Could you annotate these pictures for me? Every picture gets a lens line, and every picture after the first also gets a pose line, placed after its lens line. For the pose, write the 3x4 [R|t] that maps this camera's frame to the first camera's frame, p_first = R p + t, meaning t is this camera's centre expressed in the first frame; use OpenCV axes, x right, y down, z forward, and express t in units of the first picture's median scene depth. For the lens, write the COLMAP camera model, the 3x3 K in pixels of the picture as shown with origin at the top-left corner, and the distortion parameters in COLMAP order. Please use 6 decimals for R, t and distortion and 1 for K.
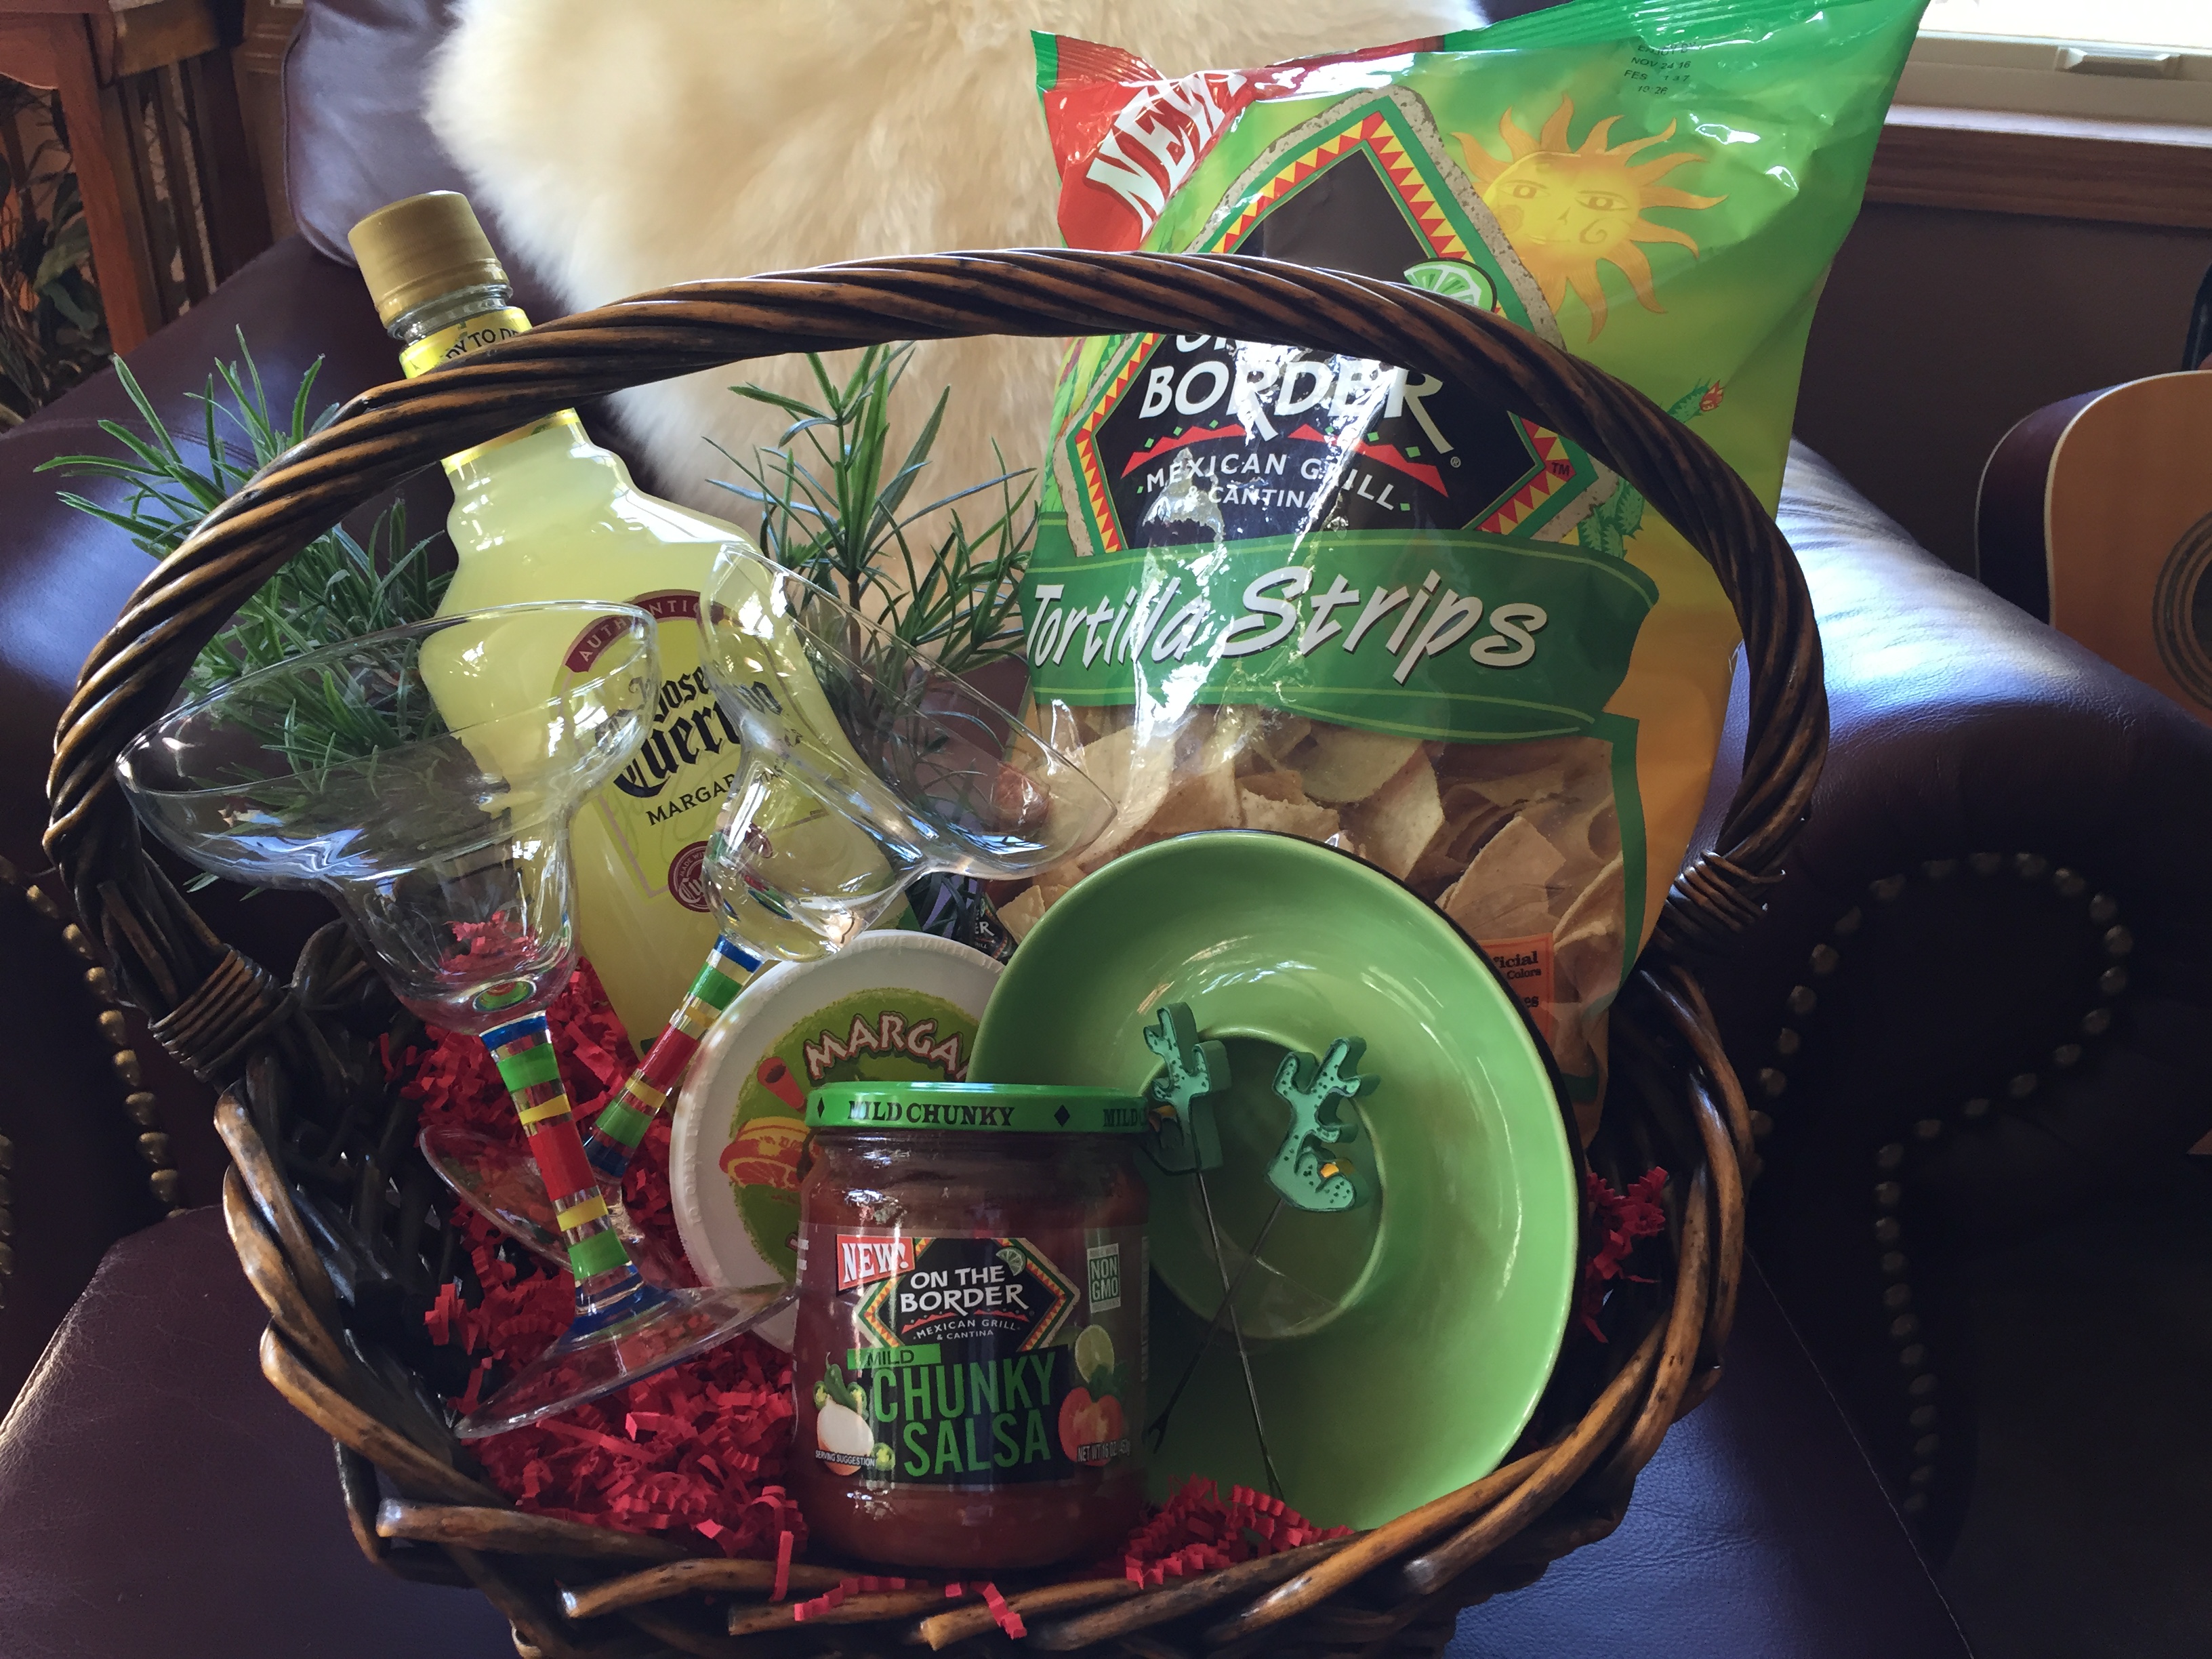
lens RADIAL K [[1887.8, 0, 1105.7], [0, 1887.8, 836.3], [0, 0, 1]] dist [0.032260, -0.013055]
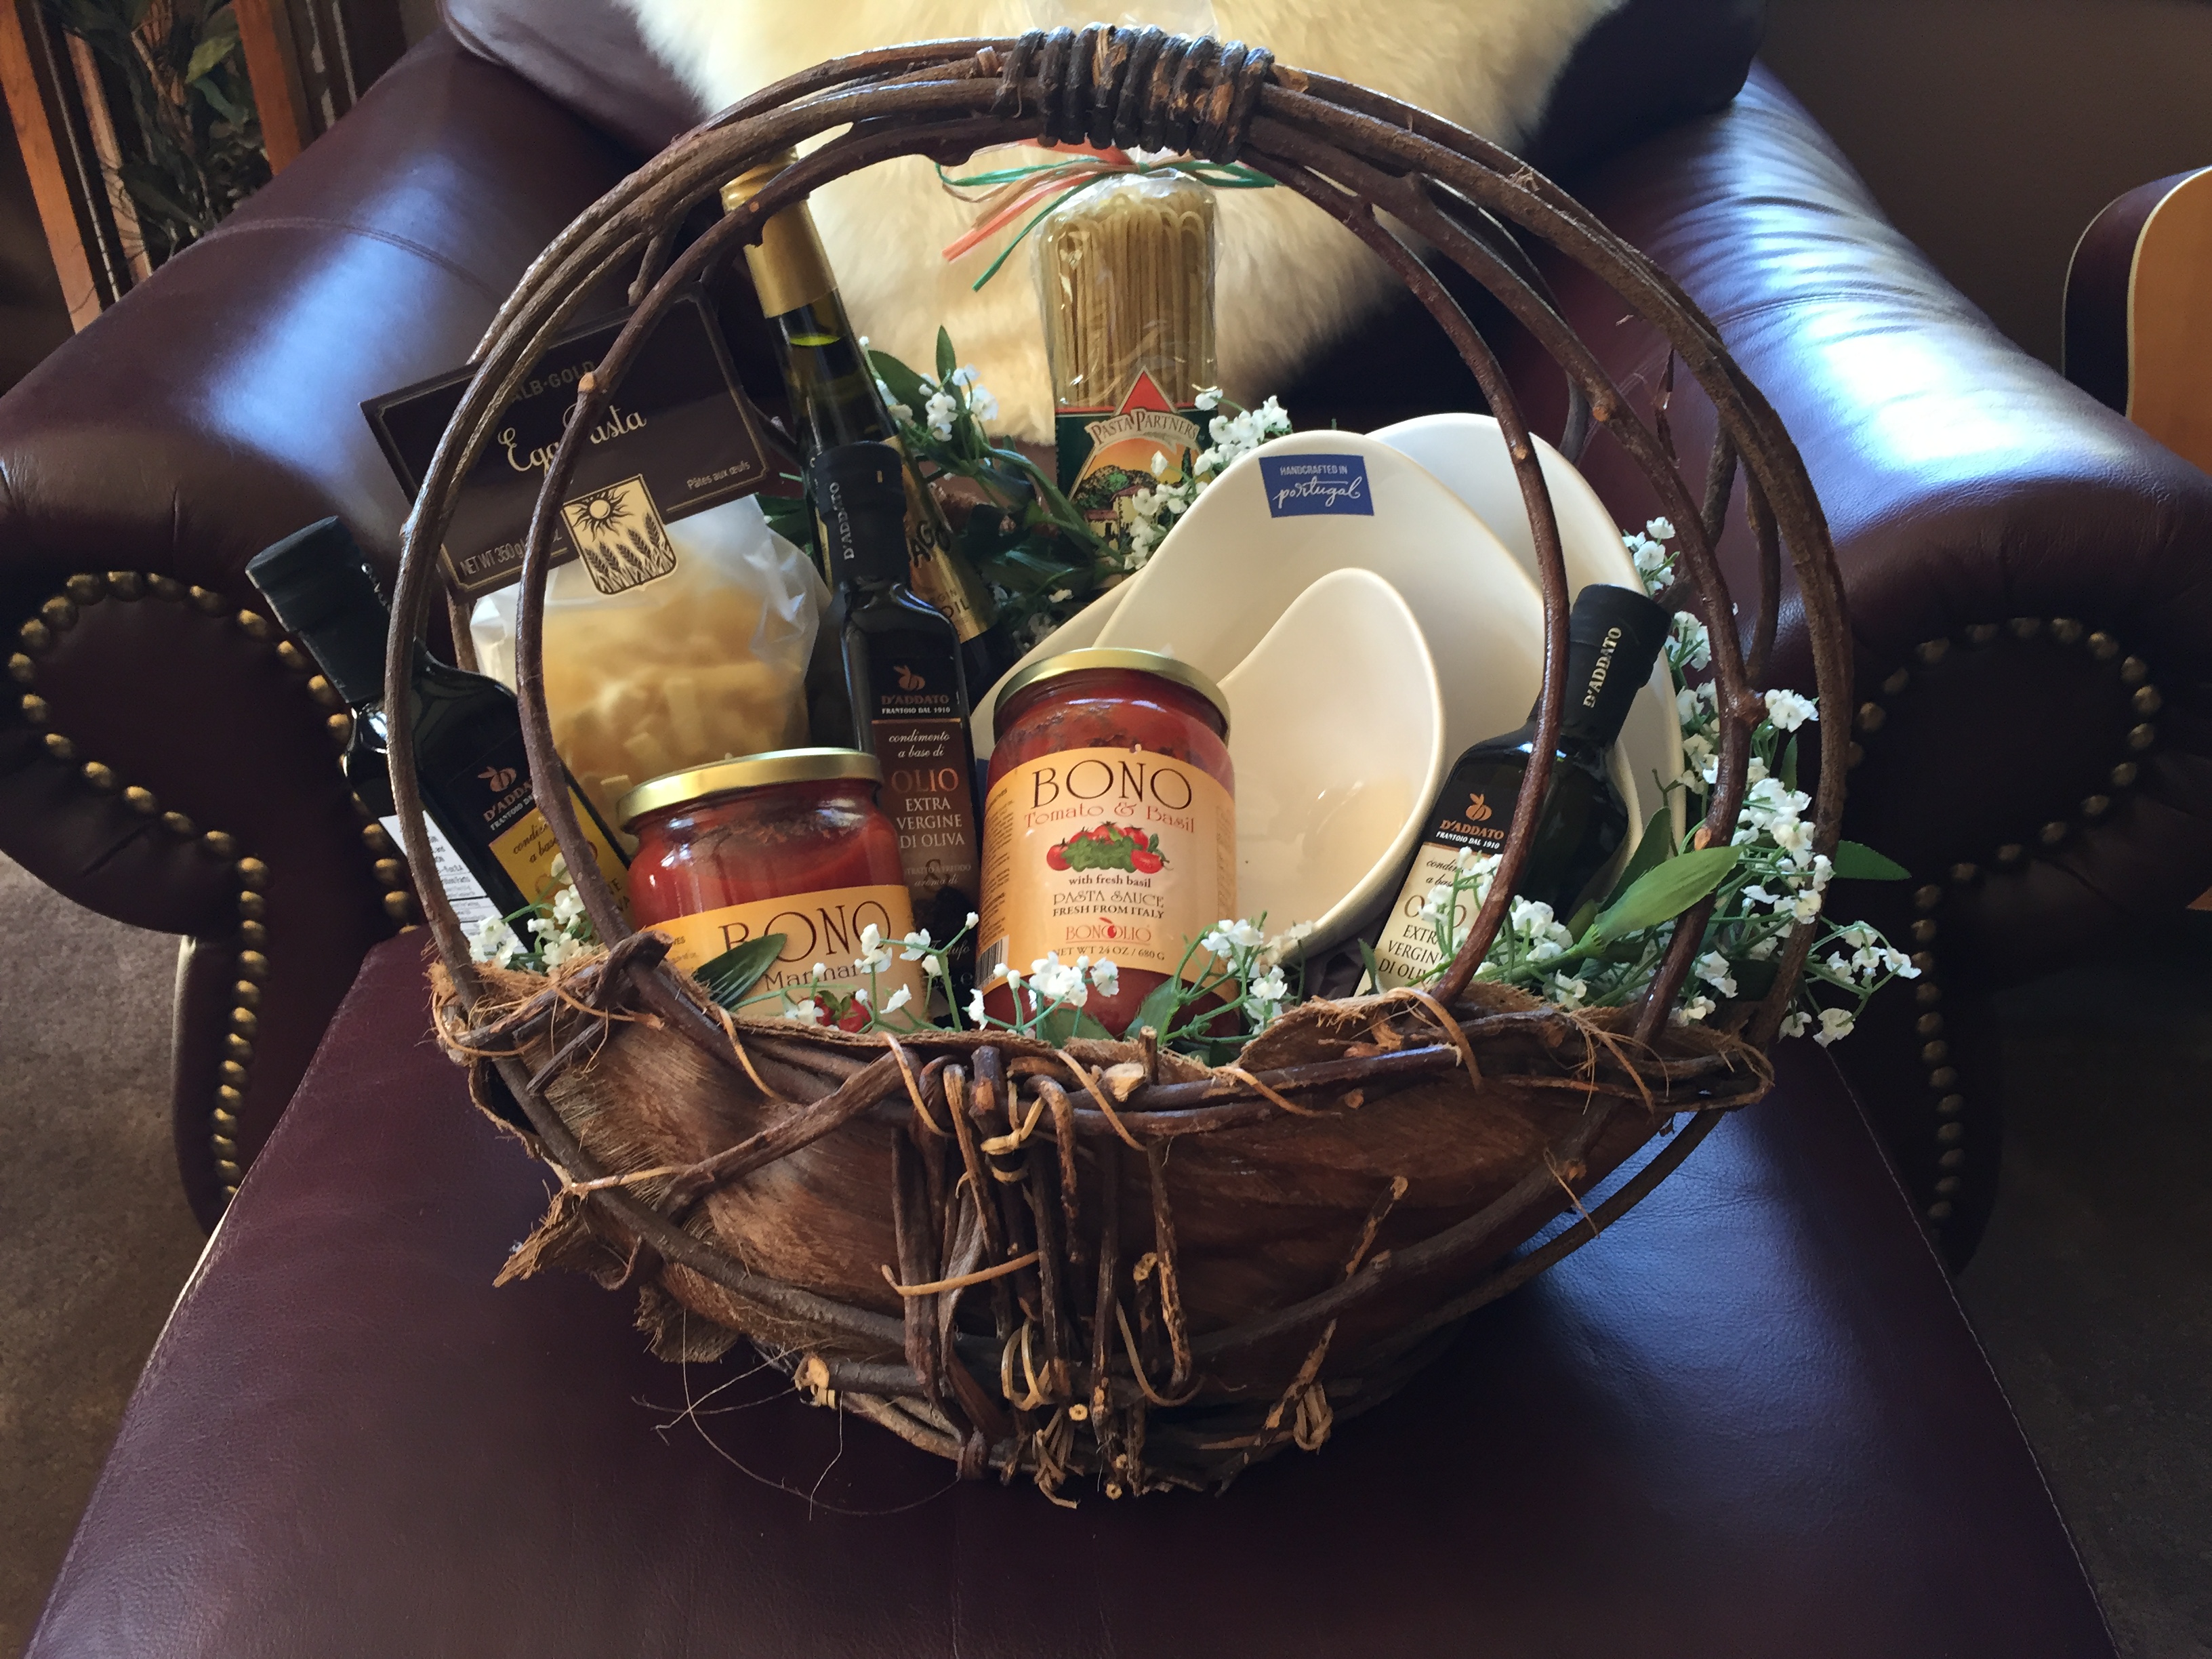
lens RADIAL K [[1887.8, 0, 1092.7], [0, 1887.8, 817.6], [0, 0, 1]] dist [0.032260, -0.013055]
pose [[0.998627, 0.008477, -0.051690, -0.012493], [-0.003153, 0.994755, 0.102240, 0.009860], [0.052286, -0.101937, 0.993416, -0.099693]]
